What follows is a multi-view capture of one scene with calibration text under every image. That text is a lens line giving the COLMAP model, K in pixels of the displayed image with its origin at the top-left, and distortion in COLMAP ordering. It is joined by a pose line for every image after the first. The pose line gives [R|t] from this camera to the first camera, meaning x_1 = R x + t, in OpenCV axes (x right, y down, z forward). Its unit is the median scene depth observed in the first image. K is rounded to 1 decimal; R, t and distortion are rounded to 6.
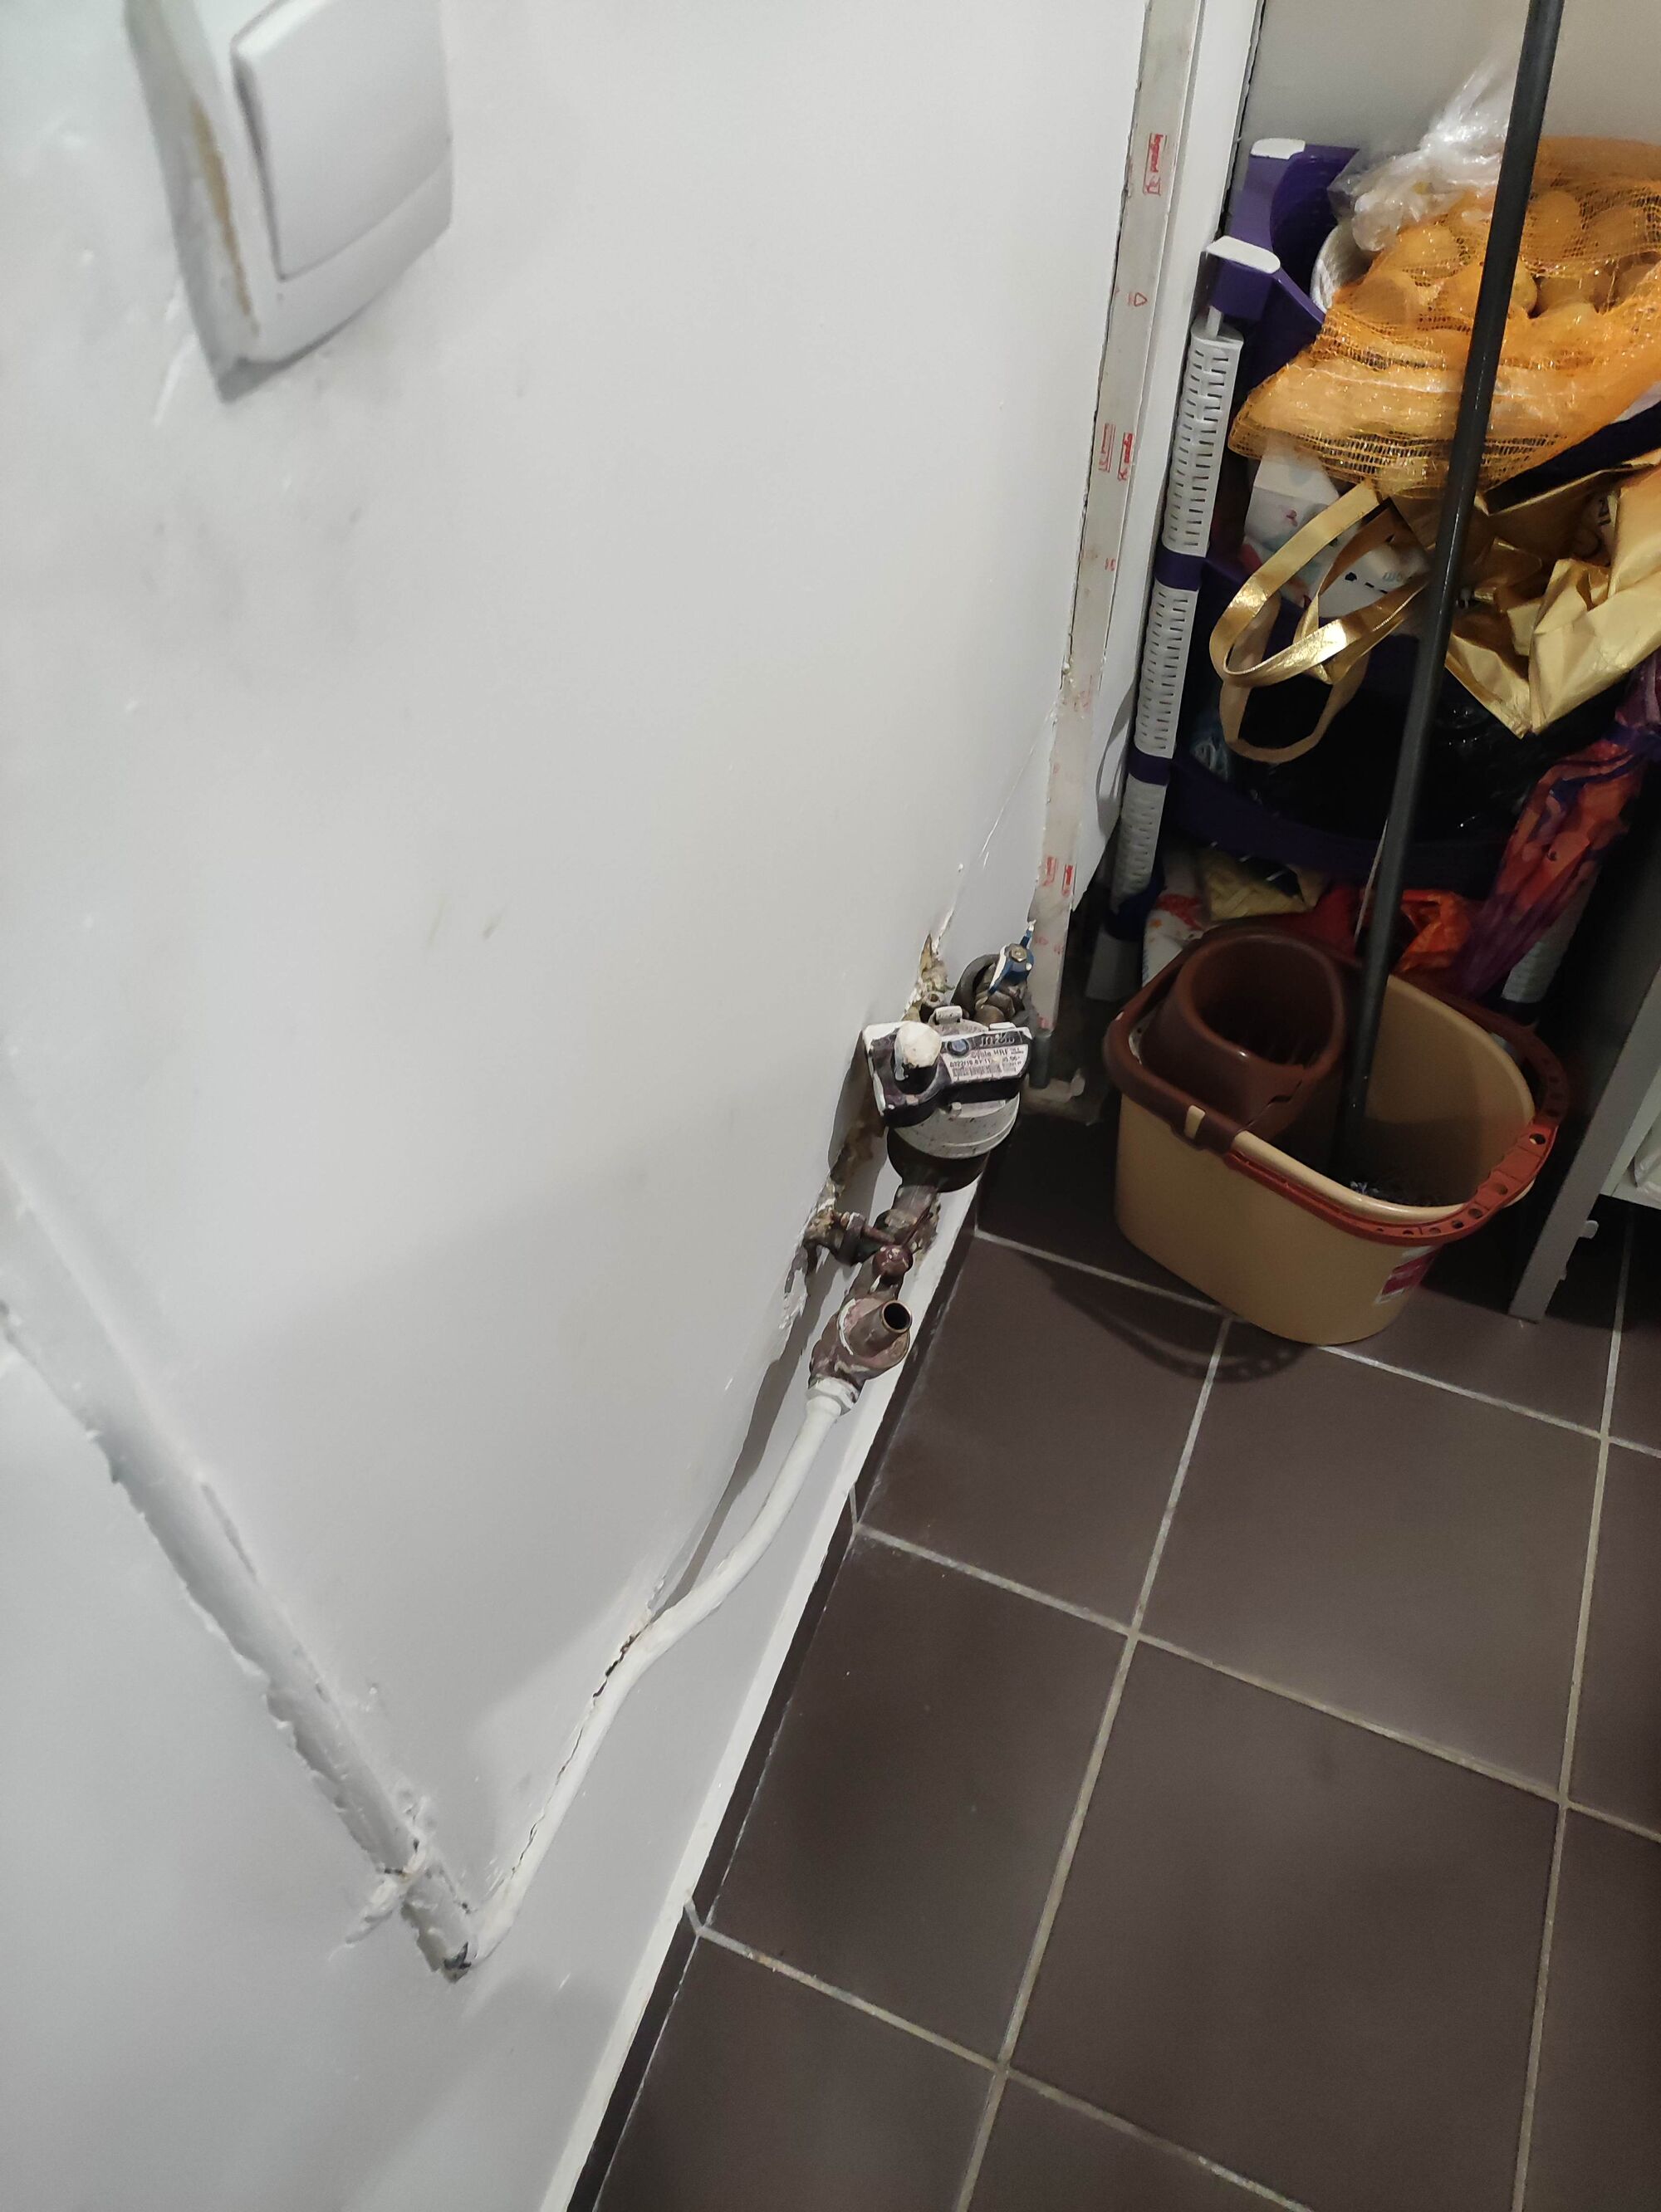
lens RADIAL K [[1620.0, 0, 823.1], [0, 1620.0, 1116.8], [0, 0, 1]] dist [0.022087, -0.004262]
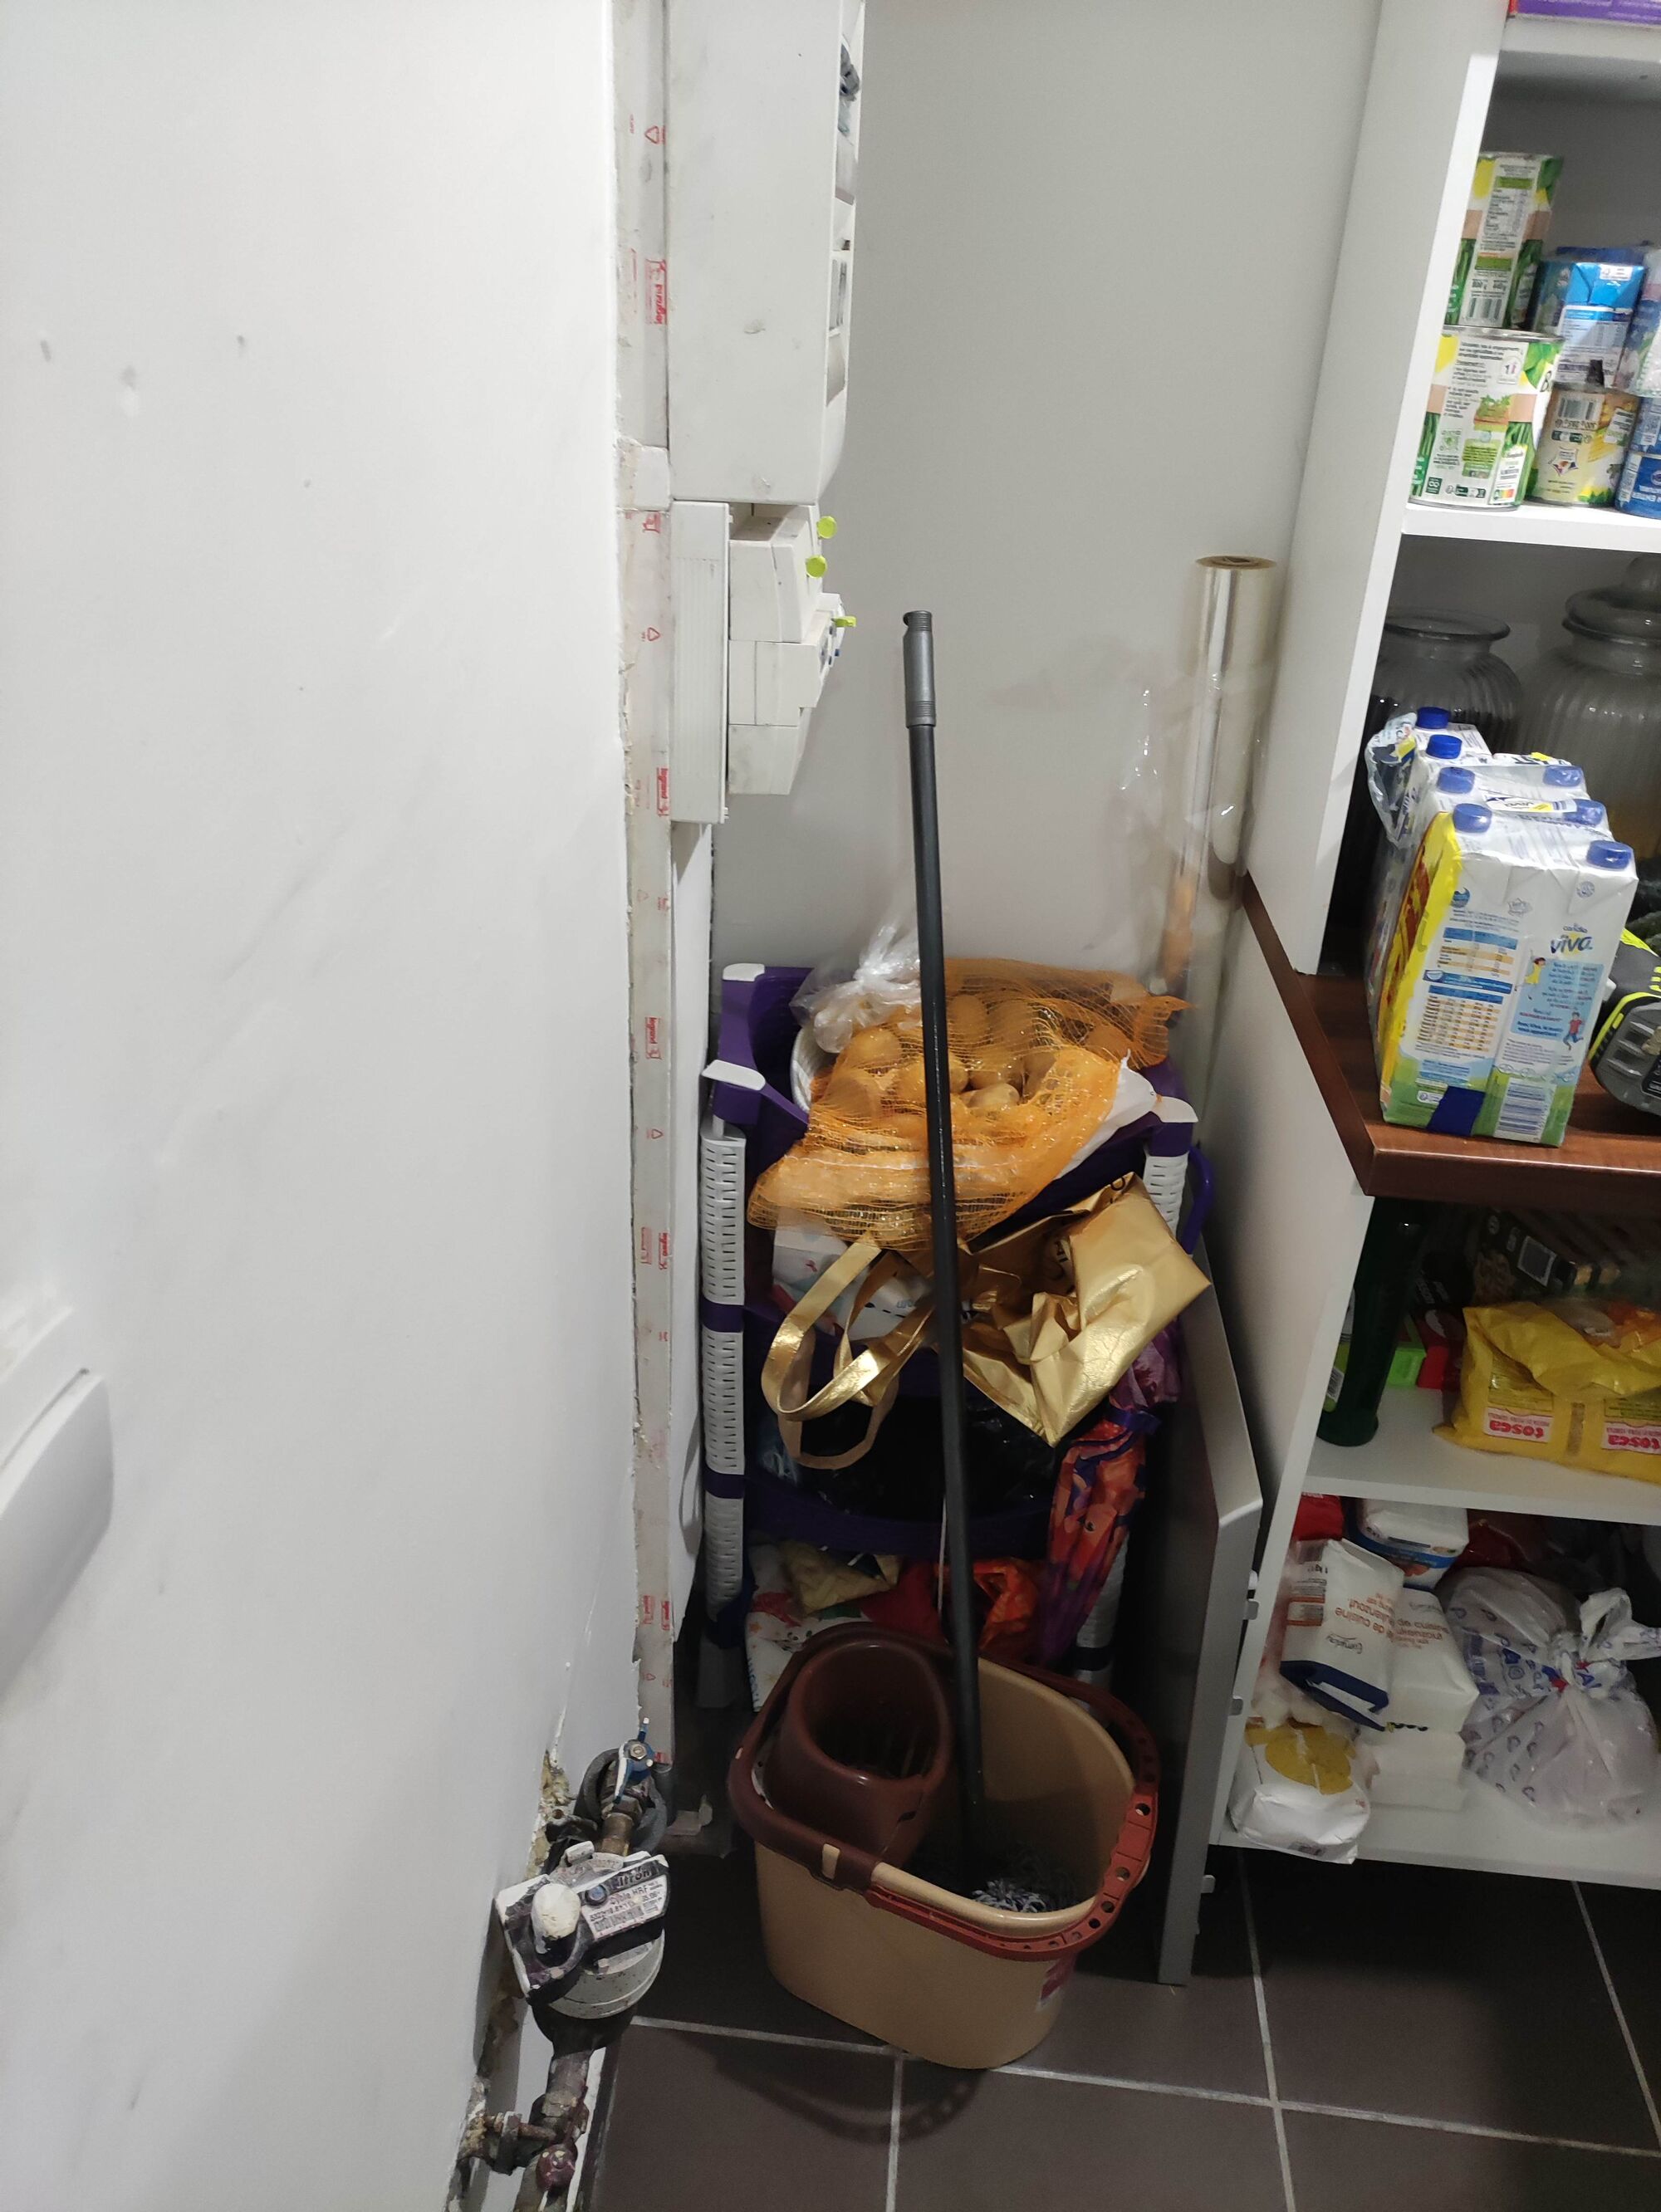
lens RADIAL K [[1620.0, 0, 828.0], [0, 1620.0, 1099.8], [0, 0, 1]] dist [0.022087, -0.004262]
pose [[0.954533, -0.092738, 0.283313, -0.013037], [0.186336, 0.927451, -0.324213, -0.107072], [-0.232692, 0.362263, 0.902563, -0.074089]]
